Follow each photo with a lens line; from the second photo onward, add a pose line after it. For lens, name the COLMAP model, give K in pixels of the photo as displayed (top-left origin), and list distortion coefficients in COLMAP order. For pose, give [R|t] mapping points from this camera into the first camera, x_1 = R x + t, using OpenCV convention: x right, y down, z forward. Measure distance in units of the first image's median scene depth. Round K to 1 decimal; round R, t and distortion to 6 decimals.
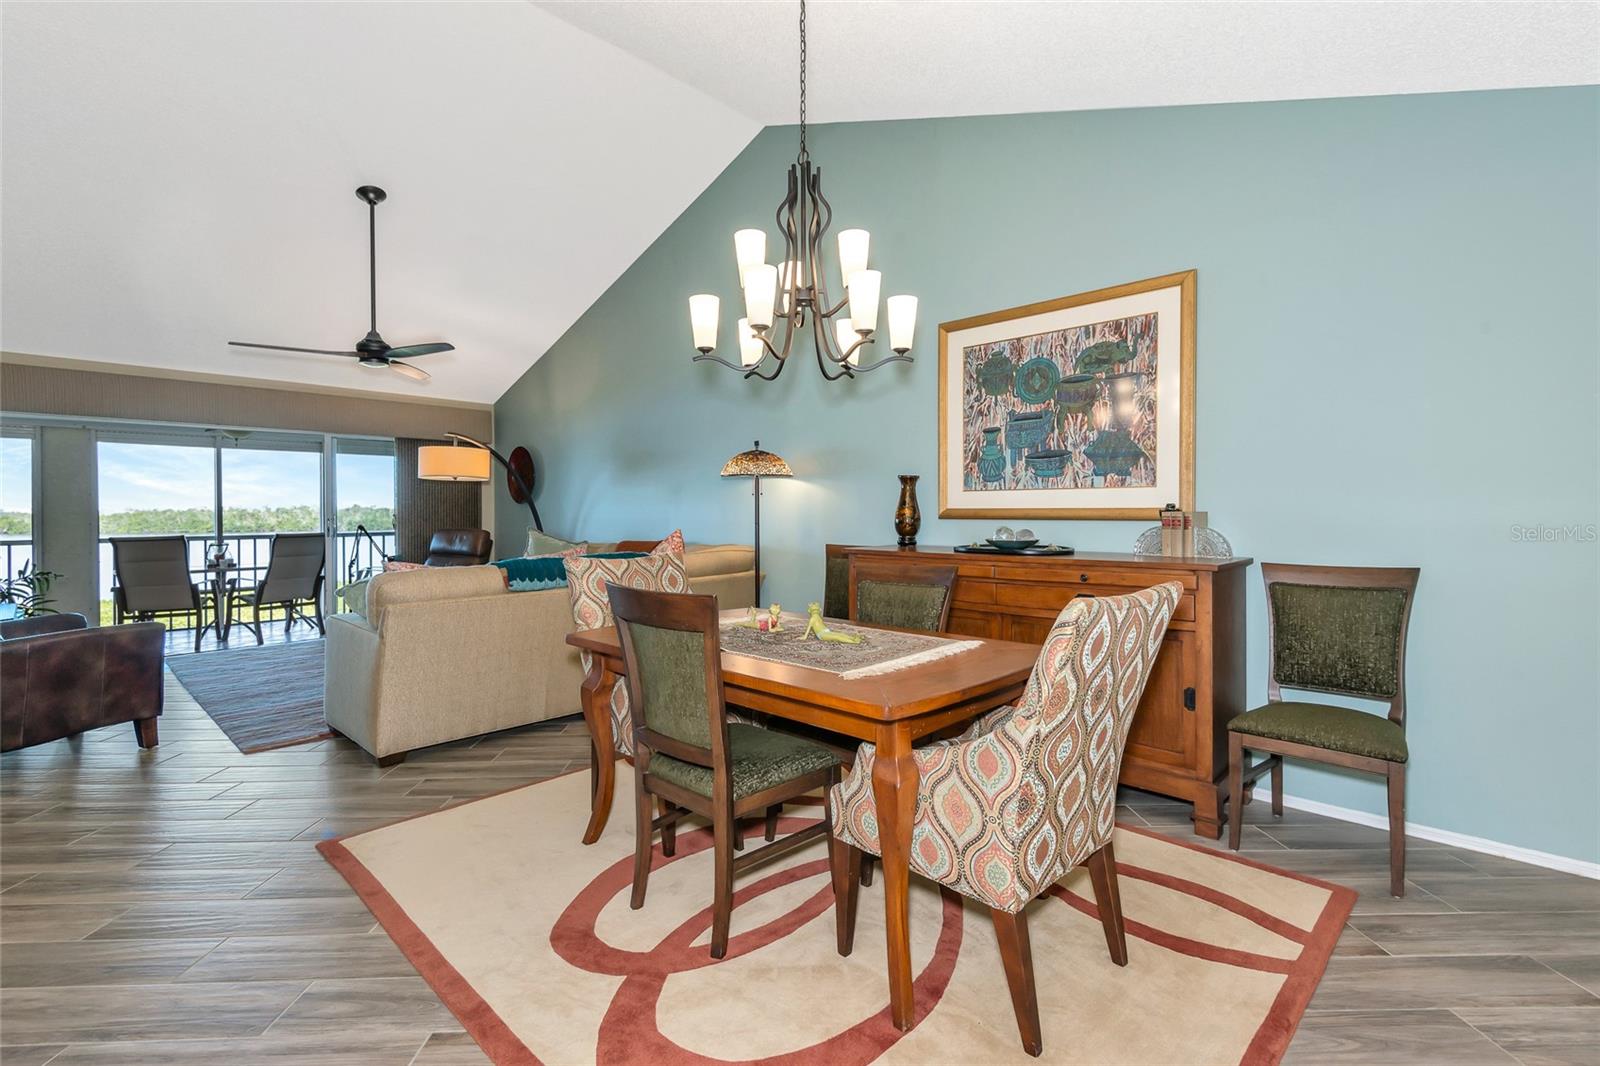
lens RADIAL K [[737.1, 0, 807.6], [0, 737.1, 515.3], [0, 0, 1]] dist [0.018875, -0.014894]
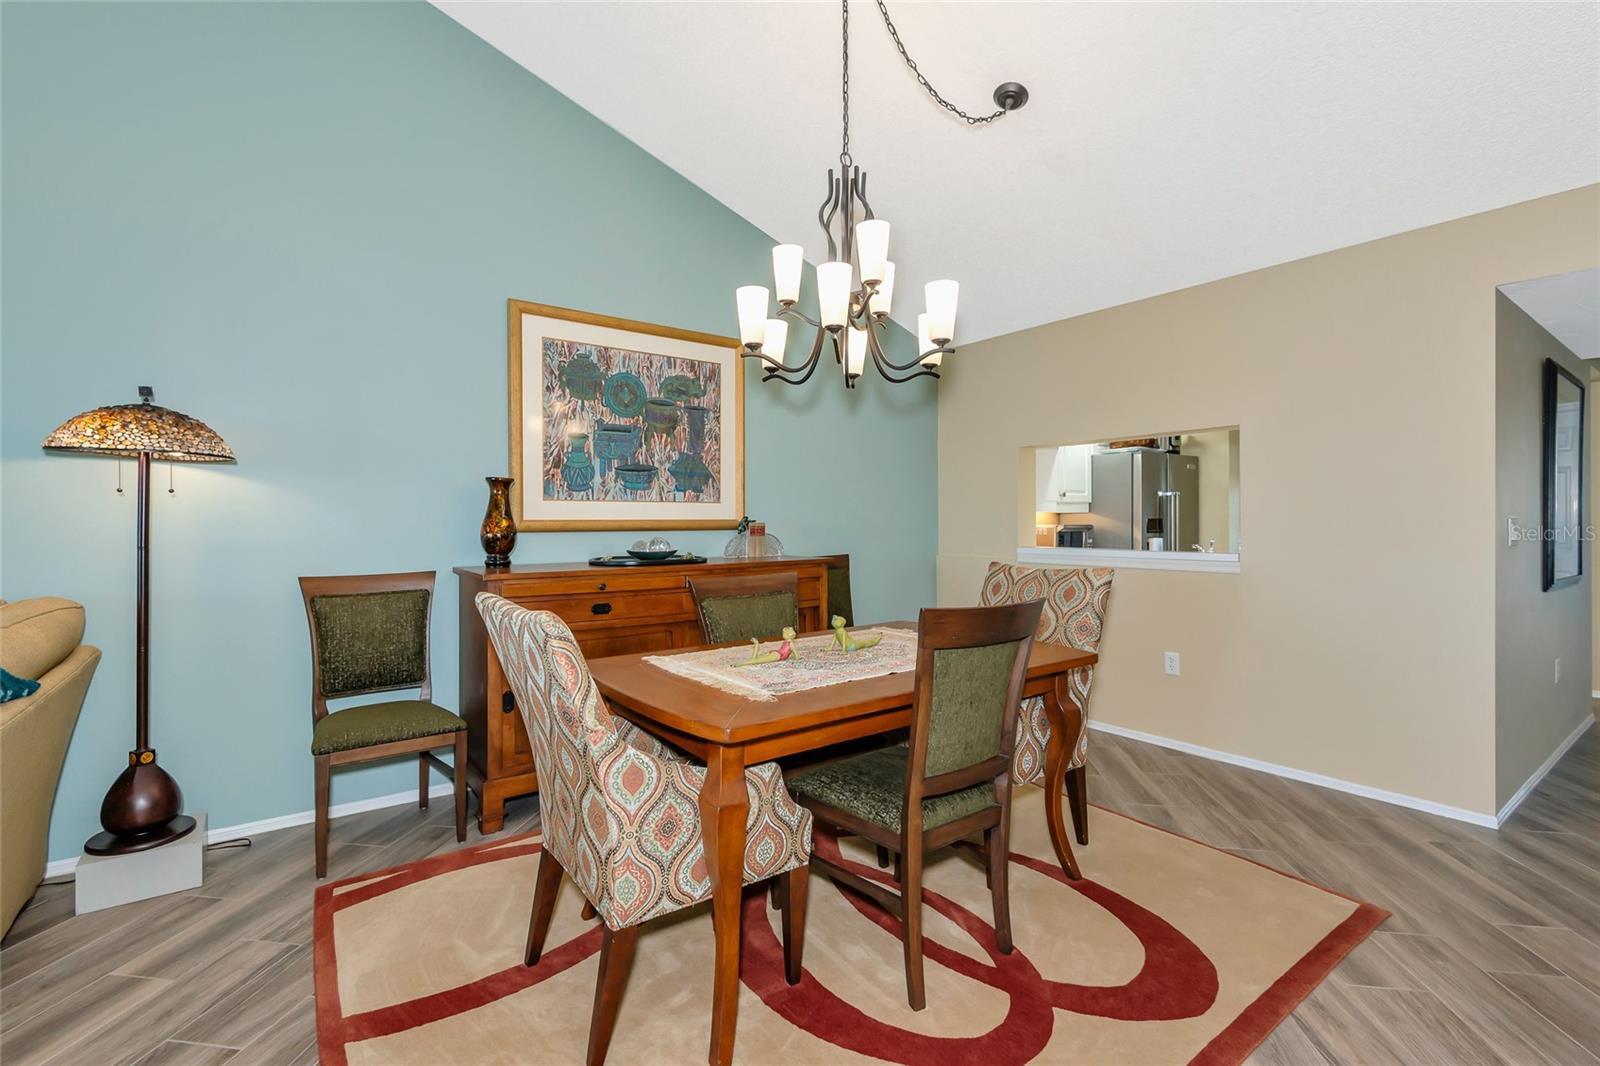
lens RADIAL K [[727.8, 0, 796.0], [0, 727.8, 526.7], [0, 0, 1]] dist [0.003663, 0.001976]
pose [[0.156173, -0.005522, 0.987714, -0.593151], [0.009586, 0.999946, 0.004074, -0.001713], [-0.987683, 0.008832, 0.156218, 0.559048]]
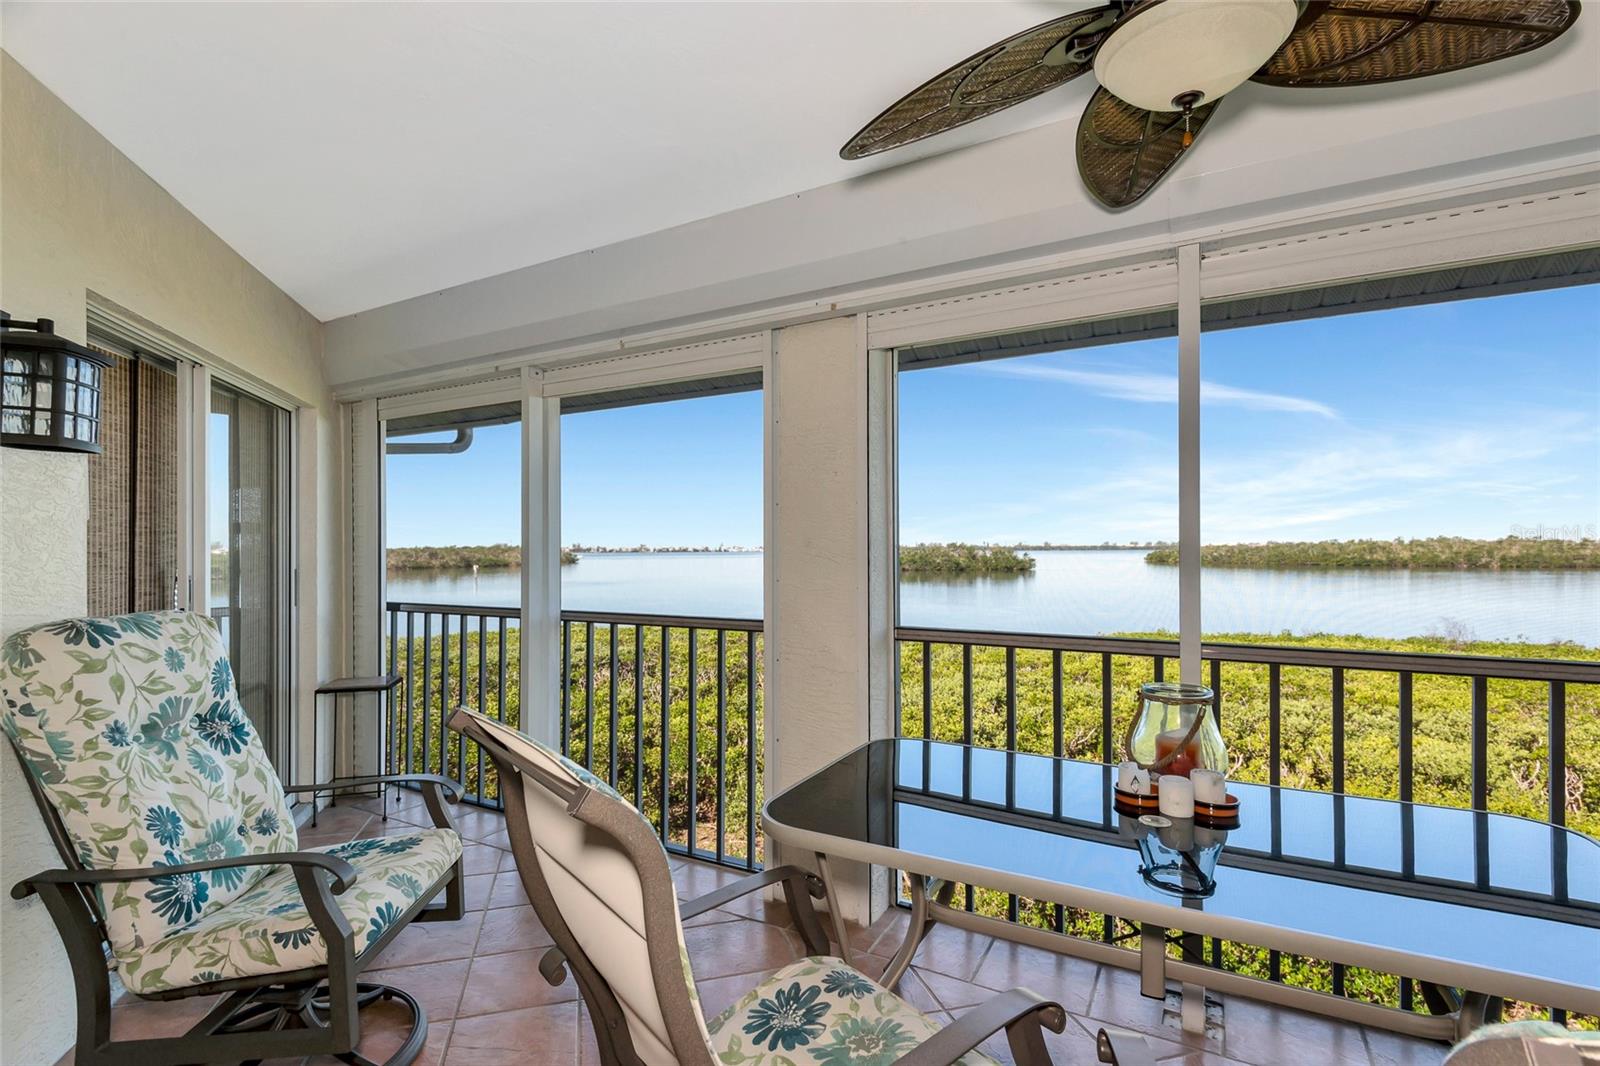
lens RADIAL K [[737.1, 0, 792.7], [0, 737.1, 538.7], [0, 0, 1]] dist [0.018875, -0.014894]
pose [[0.251951, -0.009034, -0.967698, -1.168614], [-0.003224, 0.999943, -0.010175, -0.013701], [0.967735, 0.005684, 0.251908, 1.609775]]
